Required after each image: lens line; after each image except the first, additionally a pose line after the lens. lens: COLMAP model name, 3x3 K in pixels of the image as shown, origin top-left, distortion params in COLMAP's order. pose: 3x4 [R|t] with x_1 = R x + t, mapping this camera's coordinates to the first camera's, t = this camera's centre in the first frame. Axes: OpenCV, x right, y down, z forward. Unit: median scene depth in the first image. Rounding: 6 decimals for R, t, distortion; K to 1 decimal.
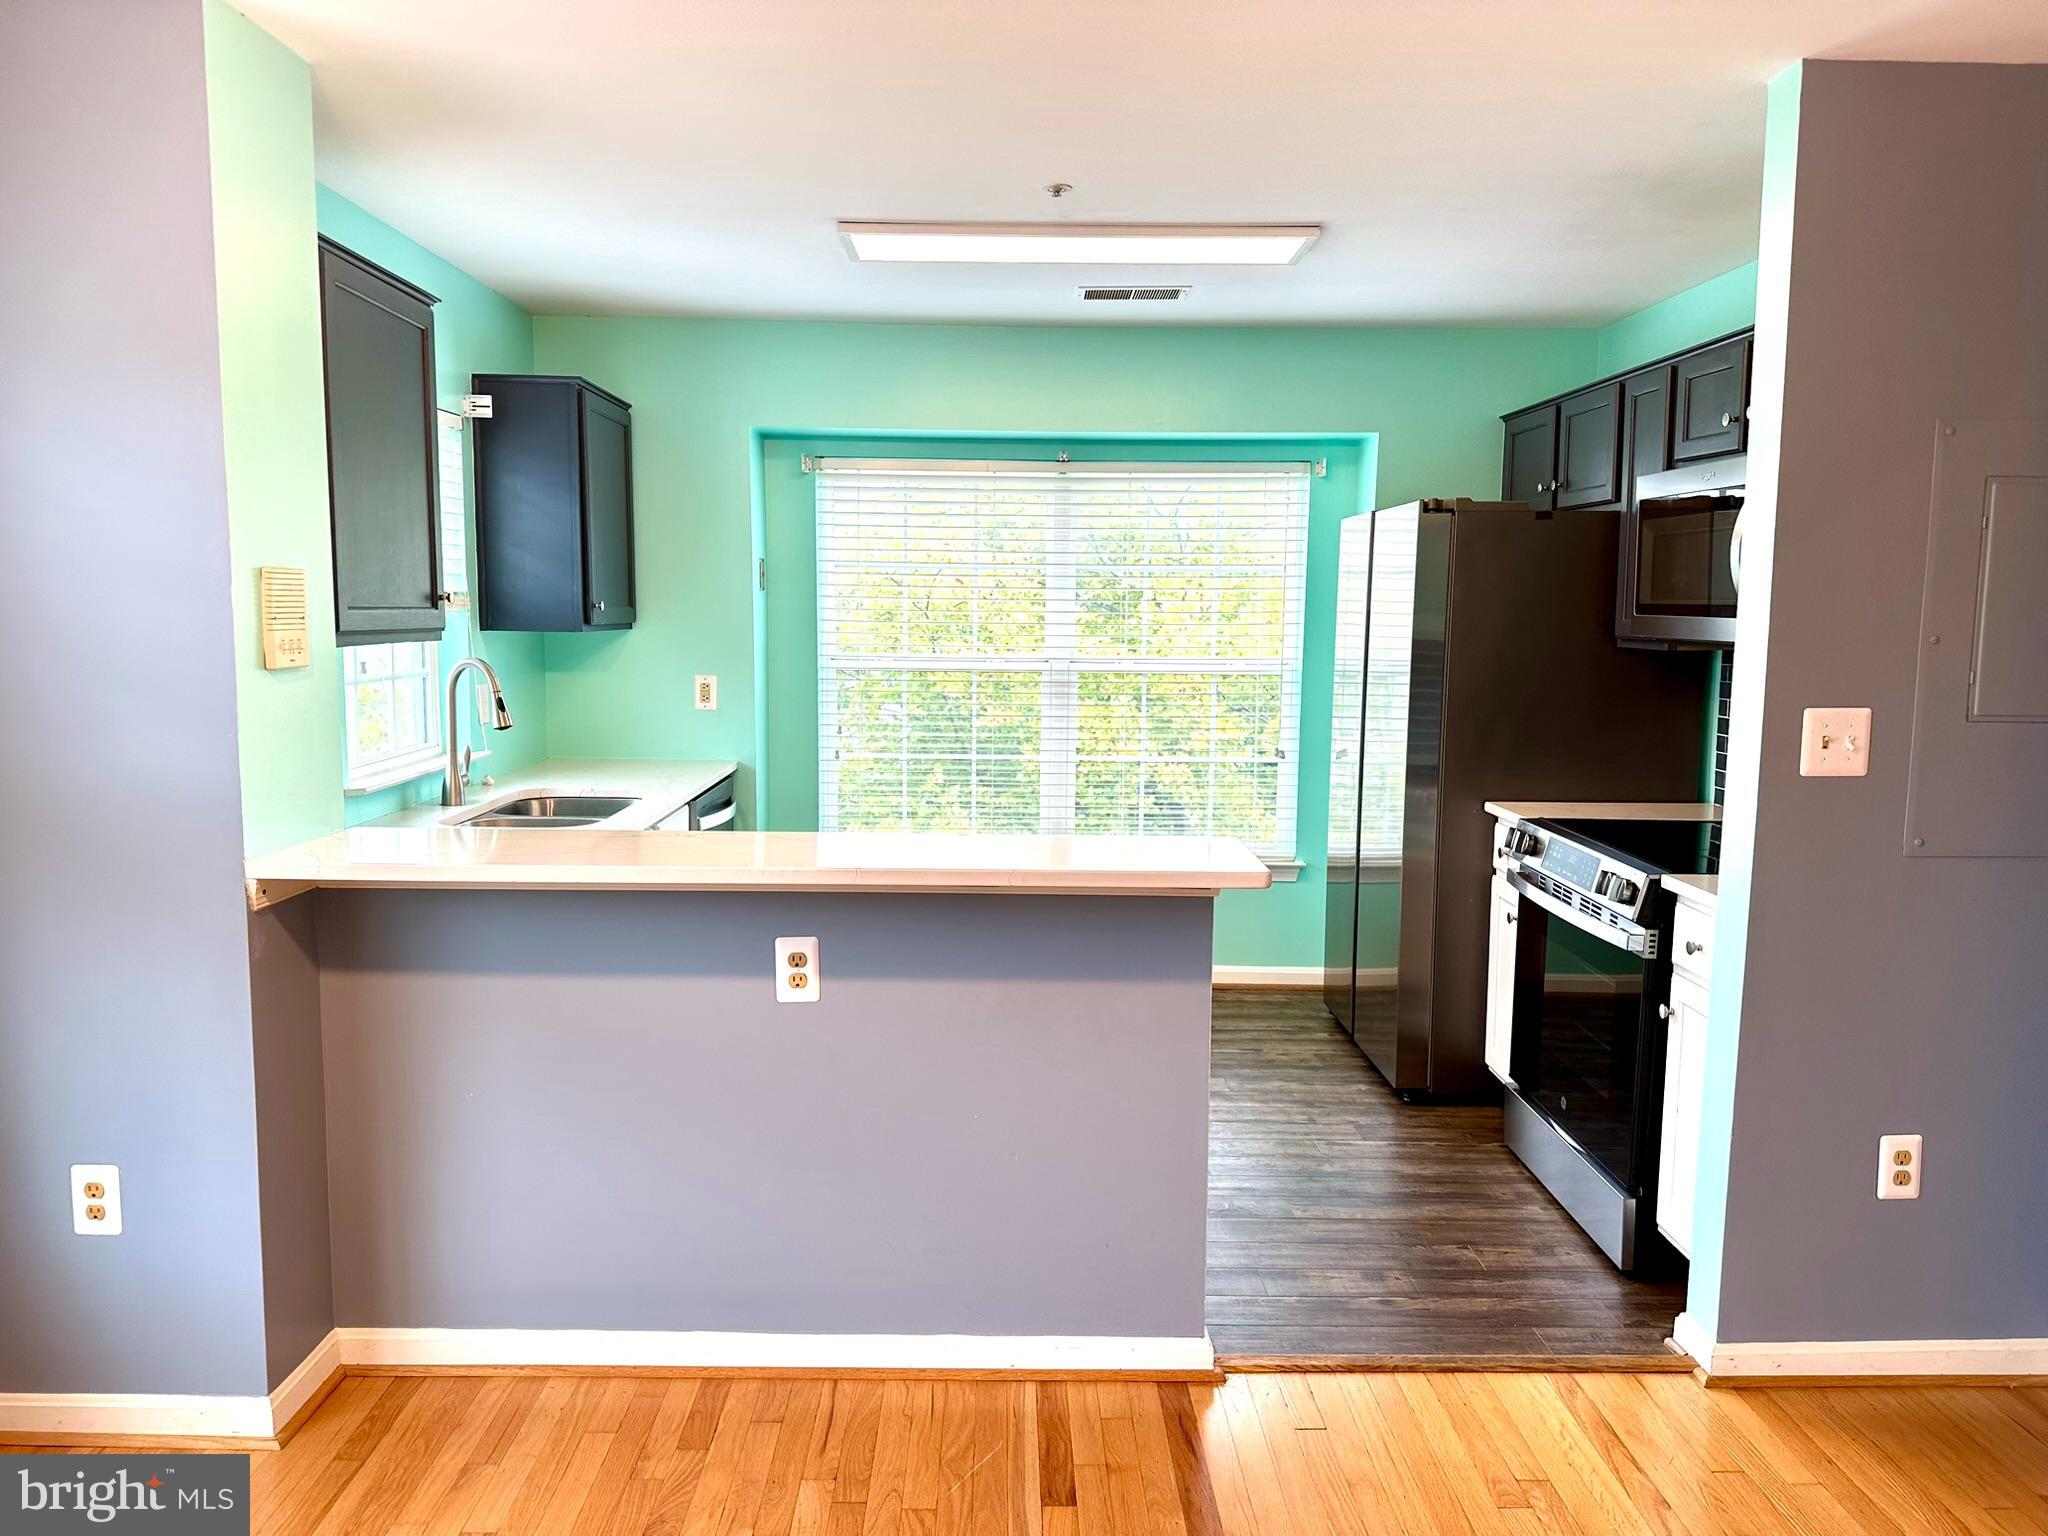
lens RADIAL K [[1434.8, 0, 1015.8], [0, 1434.8, 772.3], [0, 0, 1]] dist [0.069021, -0.016148]
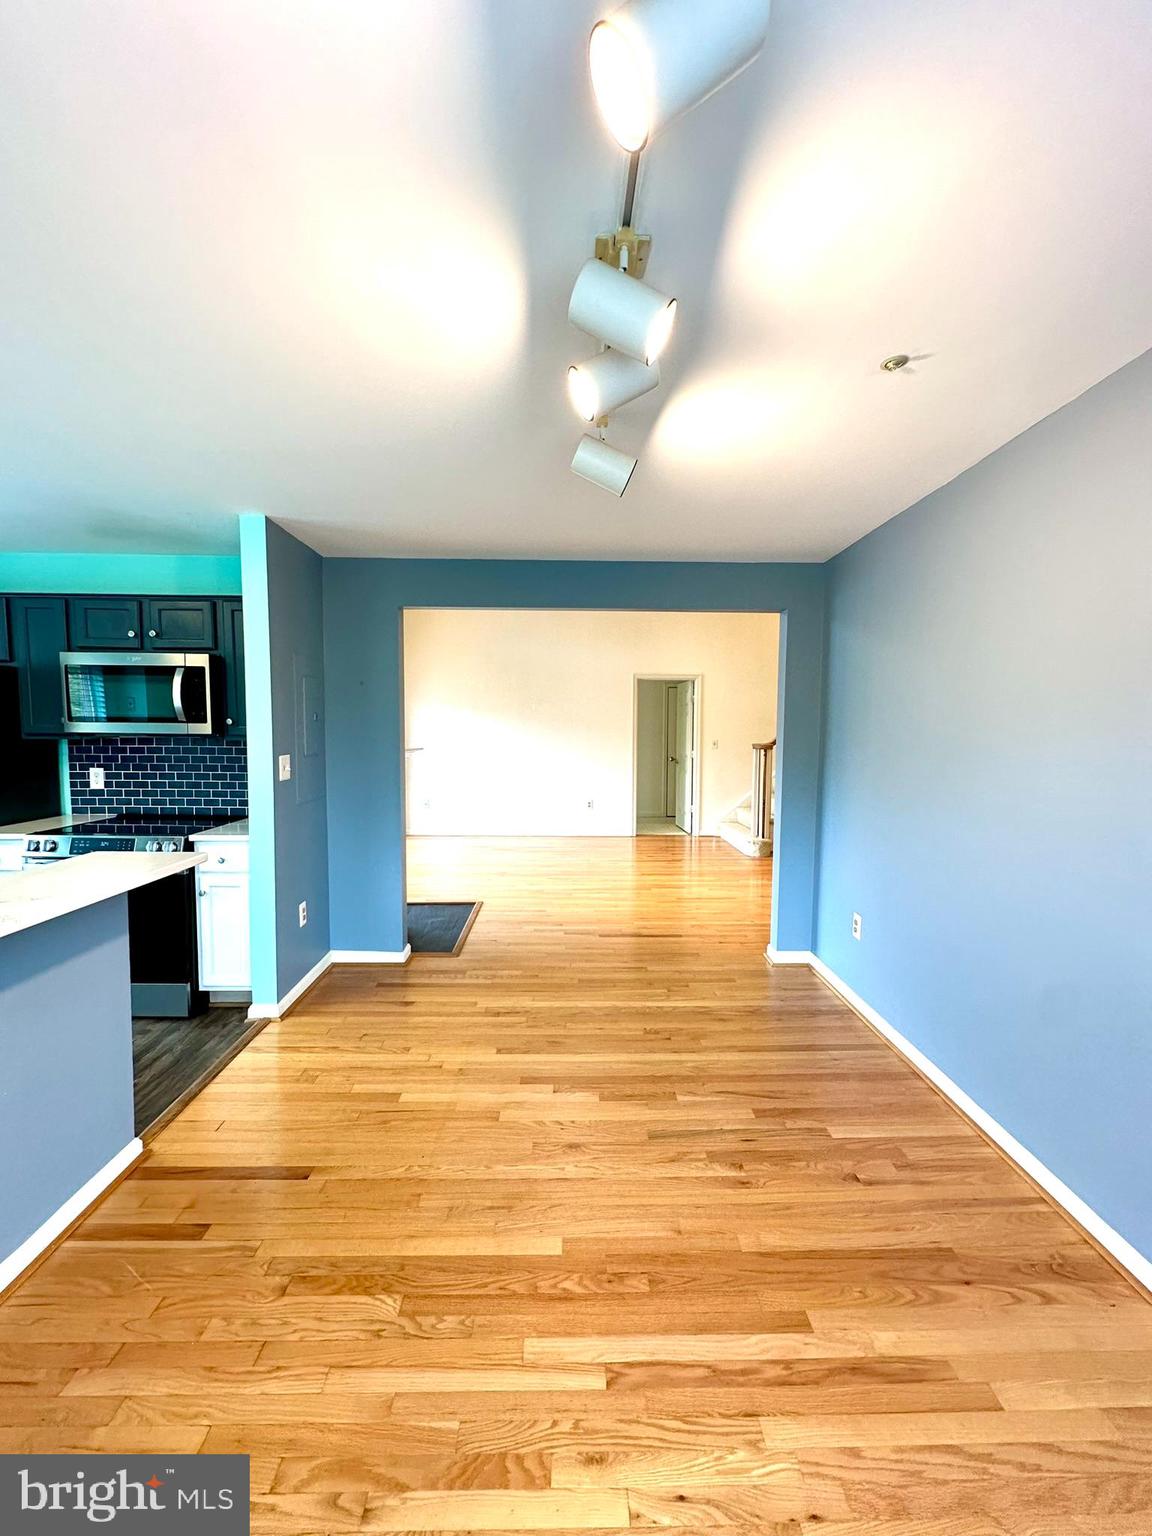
lens RADIAL K [[612.8, 0, 579.2], [0, 612.8, 768.4], [0, 0, 1]] dist [-0.002862, 0.001350]
pose [[-0.009281, -0.077385, 0.996958, -0.359560], [0.105933, 0.991315, 0.077933, -0.031496], [-0.994330, 0.106334, -0.001003, 0.269922]]
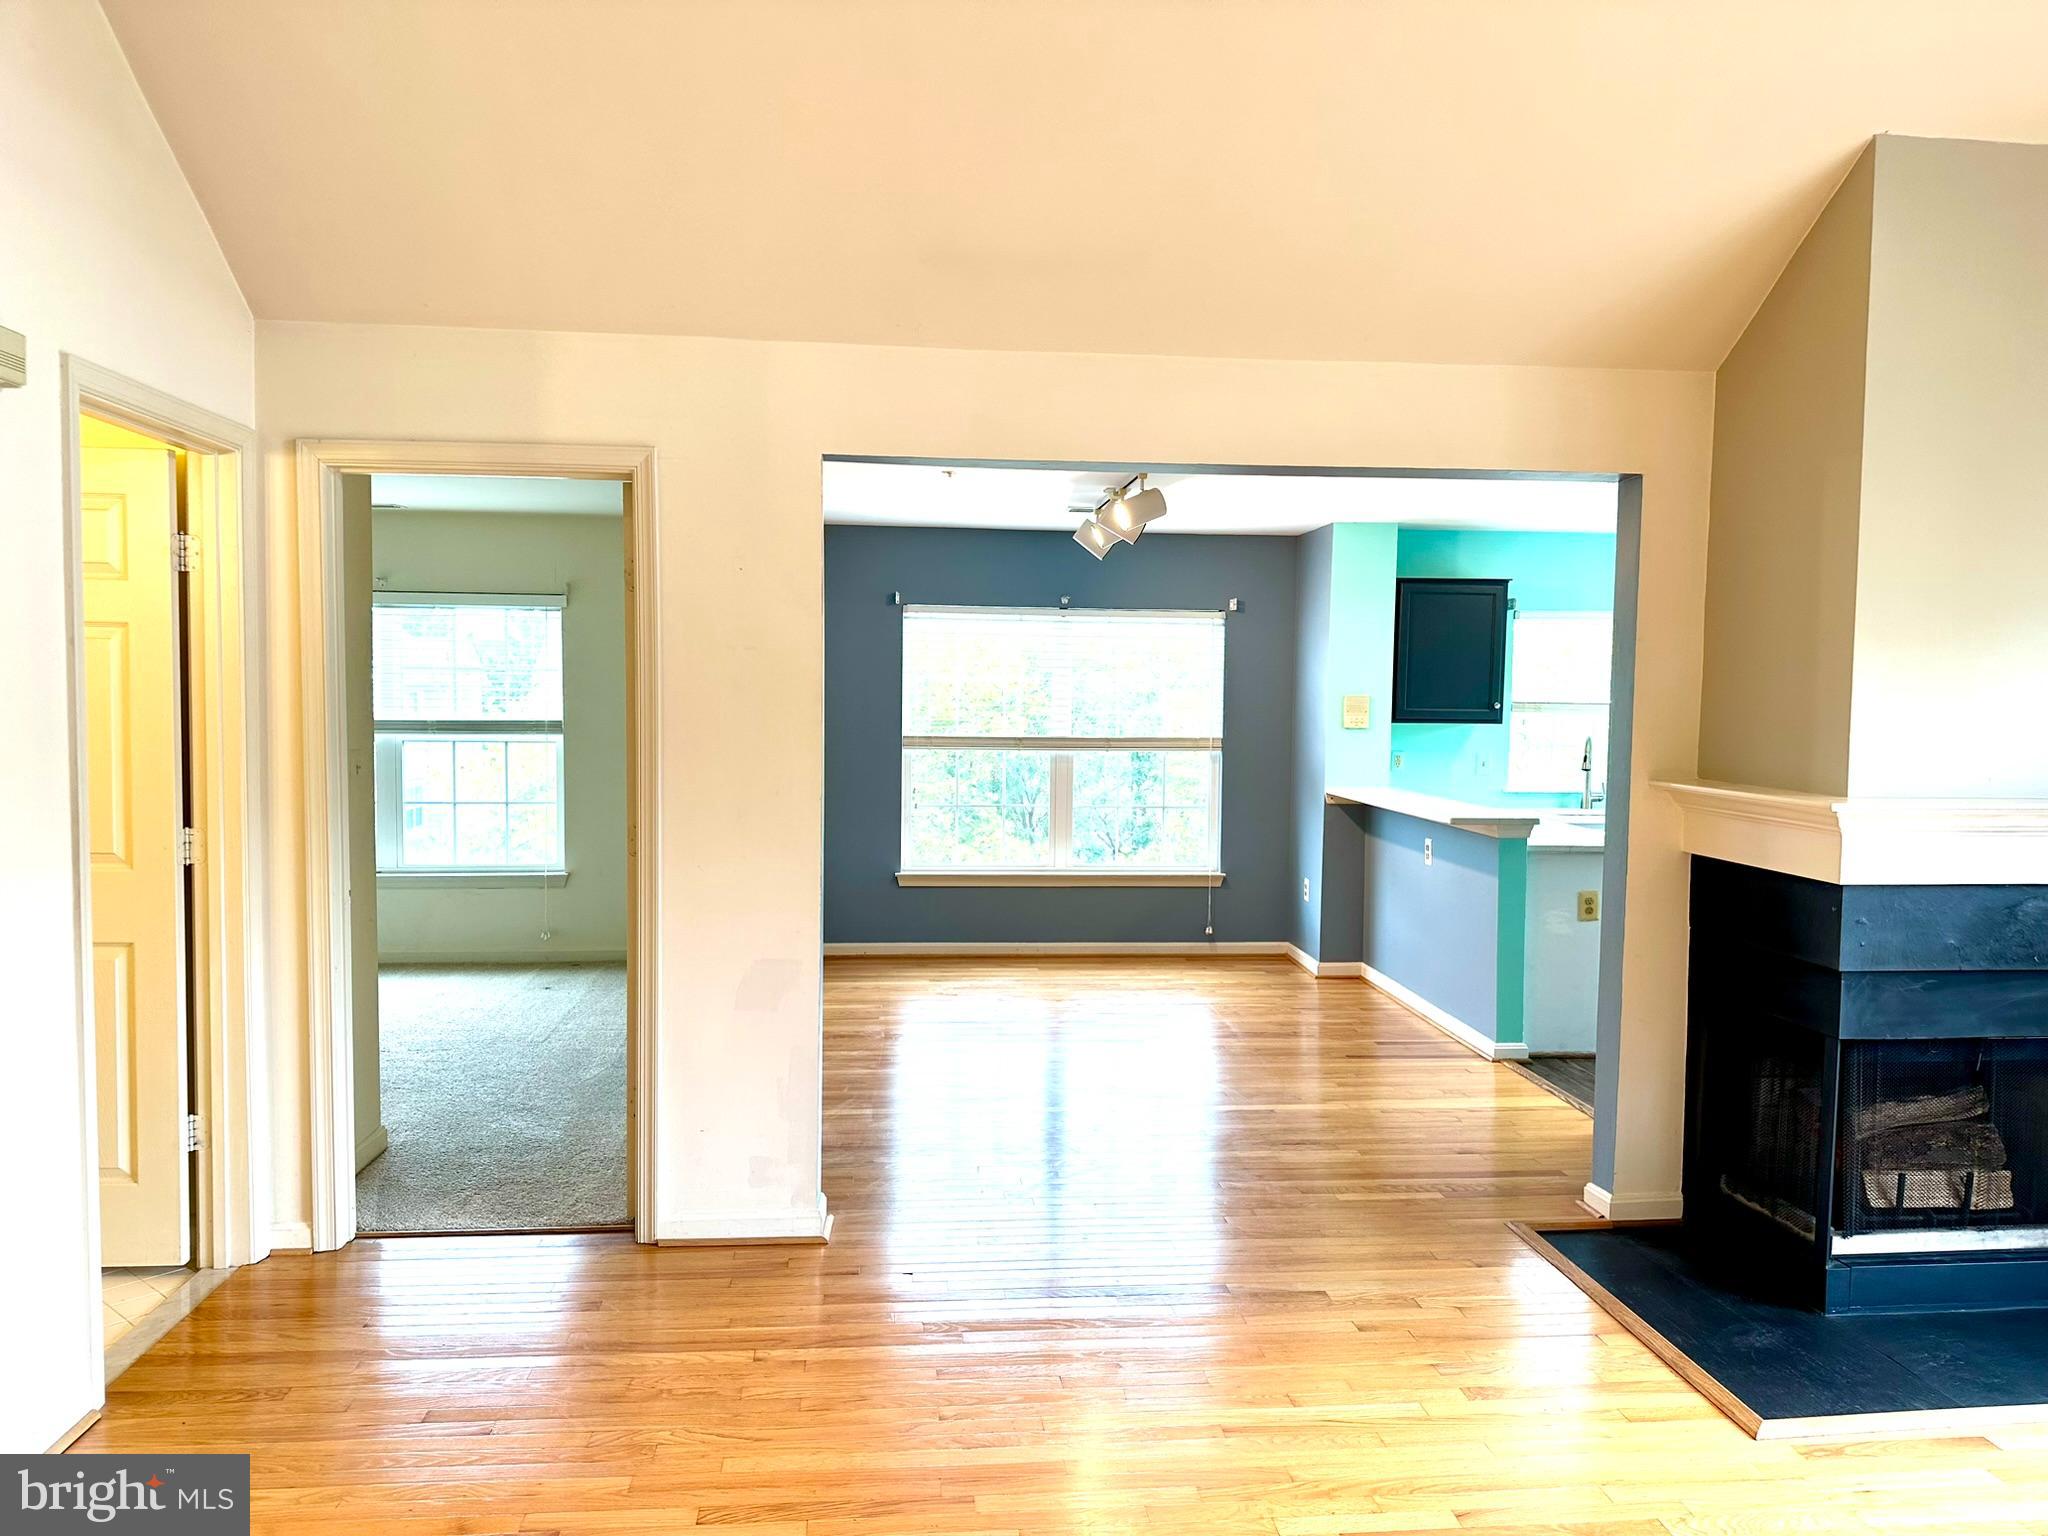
lens RADIAL K [[1434.8, 0, 1022.8], [0, 1434.8, 775.4], [0, 0, 1]] dist [0.069021, -0.016148]
pose [[0.084292, 0.053507, -0.995003, 1.394235], [-0.127536, 0.990924, 0.042483, -0.007974], [0.988246, 0.123318, 0.090351, 0.033089]]
